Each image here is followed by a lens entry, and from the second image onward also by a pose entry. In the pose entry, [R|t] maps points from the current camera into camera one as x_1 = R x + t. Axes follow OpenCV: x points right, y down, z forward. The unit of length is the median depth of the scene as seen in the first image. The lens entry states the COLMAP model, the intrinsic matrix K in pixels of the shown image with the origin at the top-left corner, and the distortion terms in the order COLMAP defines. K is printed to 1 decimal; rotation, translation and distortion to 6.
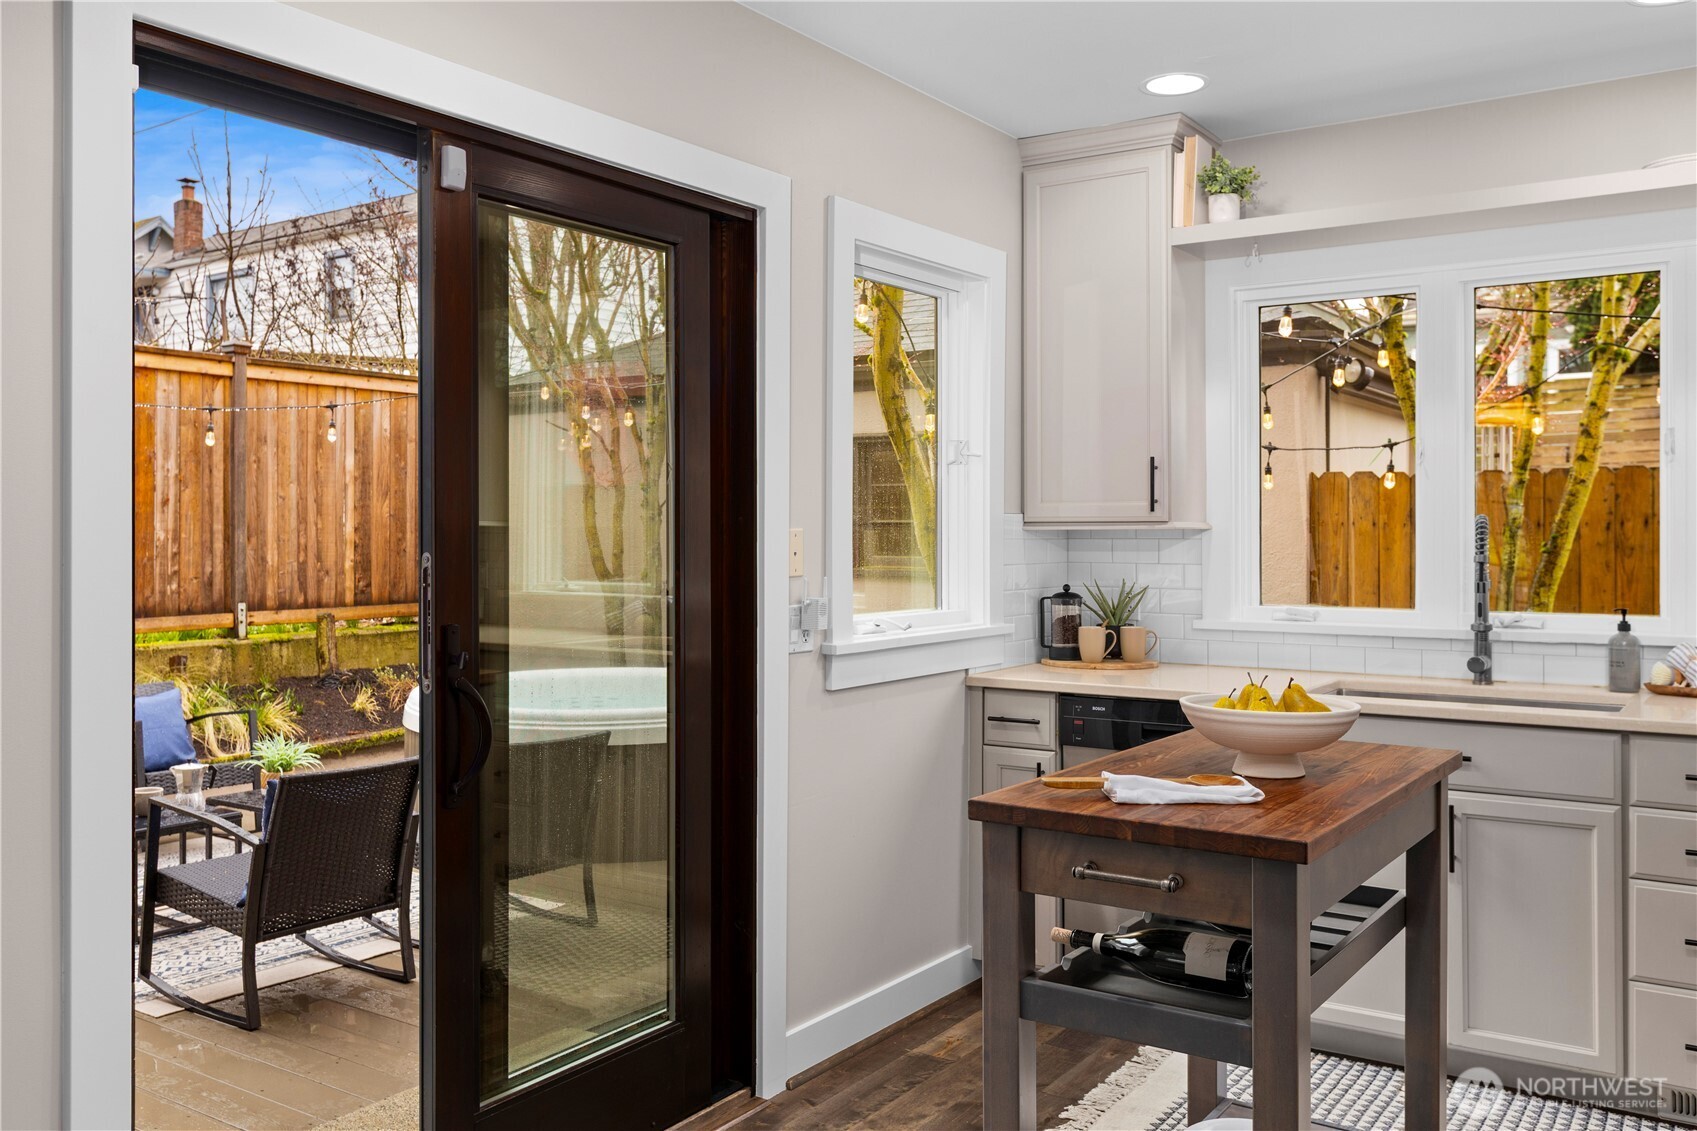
lens RADIAL K [[1428.8, 0, 846.7], [0, 1428.8, 535.9], [0, 0, 1]] dist [-0.005576, -0.002365]
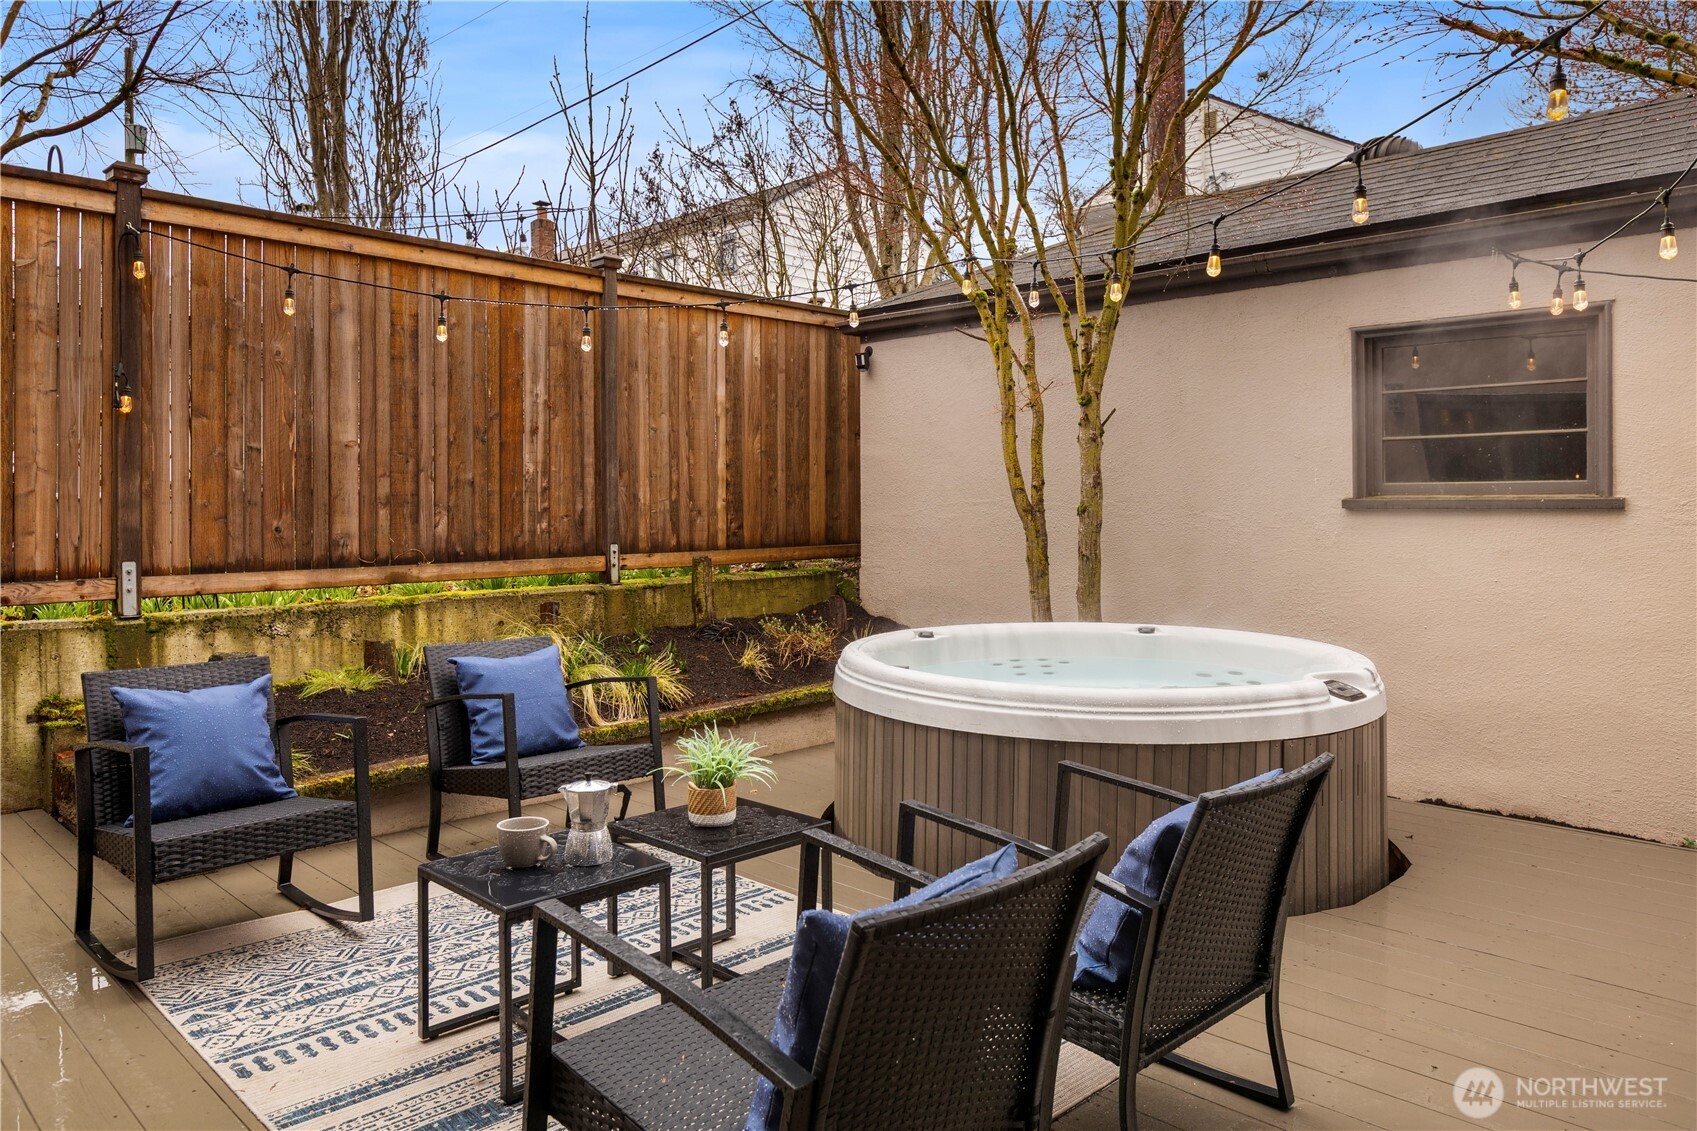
lens RADIAL K [[1153.8, 0, 837.4], [0, 1153.8, 516.8], [0, 0, 1]] dist [0.001509, 0.001166]
pose [[0.983728, -0.003844, -0.179620, -0.151248], [0.005398, 0.999952, 0.008167, 0.023992], [0.179580, -0.009003, 0.983702, 0.302600]]
